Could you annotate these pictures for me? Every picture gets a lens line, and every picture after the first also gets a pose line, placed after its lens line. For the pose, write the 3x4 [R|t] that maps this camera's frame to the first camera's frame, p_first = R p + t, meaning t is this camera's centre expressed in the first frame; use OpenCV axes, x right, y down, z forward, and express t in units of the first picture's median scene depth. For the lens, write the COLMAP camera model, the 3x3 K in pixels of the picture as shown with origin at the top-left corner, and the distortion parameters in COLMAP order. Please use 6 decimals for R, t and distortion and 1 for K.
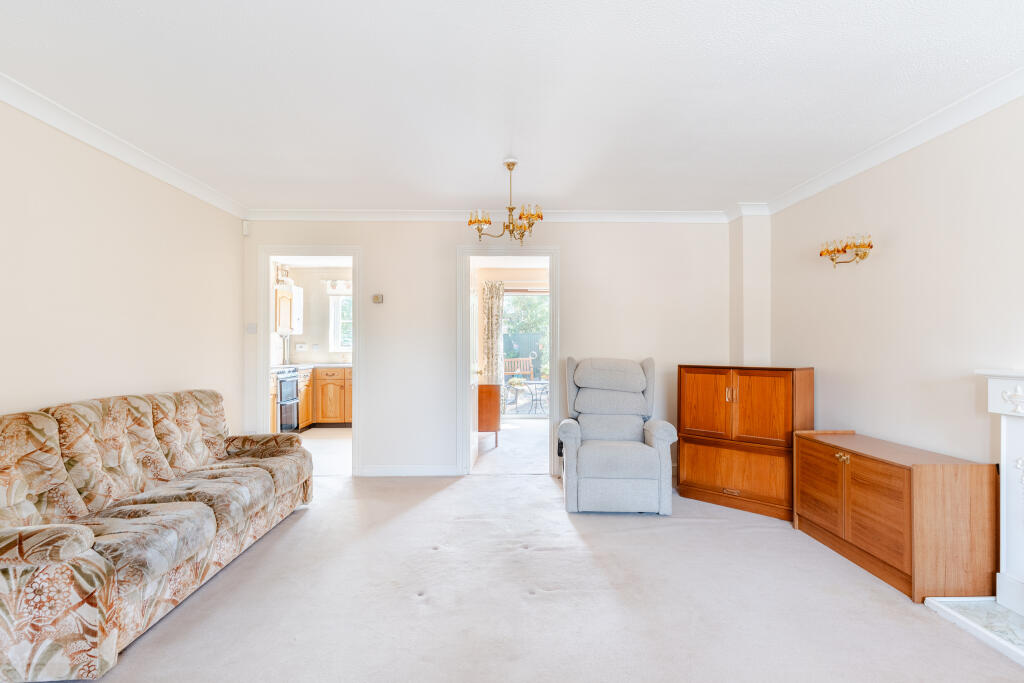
lens RADIAL K [[496.4, 0, 508.9], [0, 496.4, 343.0], [0, 0, 1]] dist [0.003693, -0.000656]
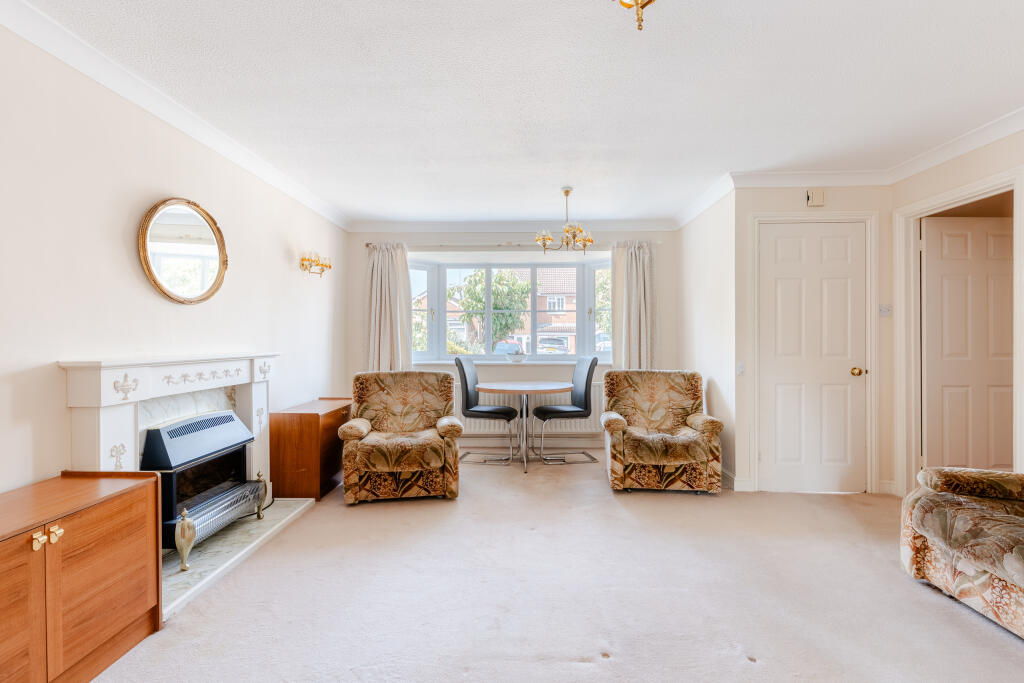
lens RADIAL K [[496.4, 0, 511.6], [0, 496.4, 340.5], [0, 0, 1]] dist [0.003693, -0.000656]
pose [[-0.998309, -0.002328, 0.058085, 0.085209], [-0.002071, 0.999988, 0.004481, 0.006377], [-0.058095, 0.004353, -0.998302, 1.008496]]
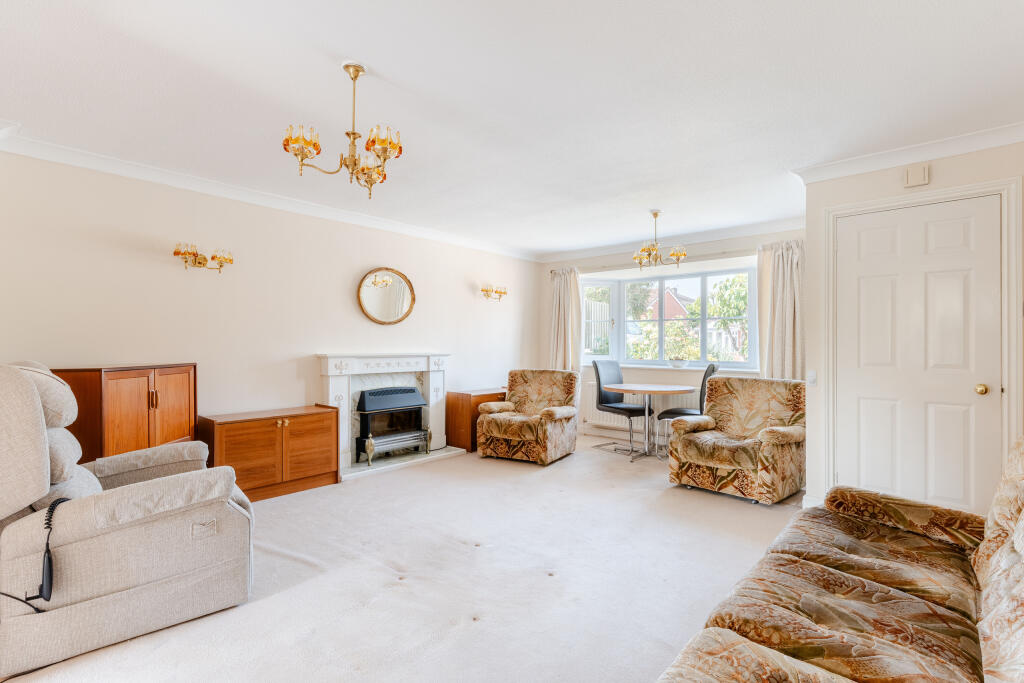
lens RADIAL K [[496.4, 0, 506.8], [0, 496.4, 341.9], [0, 0, 1]] dist [0.003693, -0.000656]
pose [[-0.723247, -0.002060, 0.690587, -0.478240], [-0.006280, 0.999974, -0.003594, 0.005768], [-0.690561, -0.006937, -0.723241, 1.039868]]
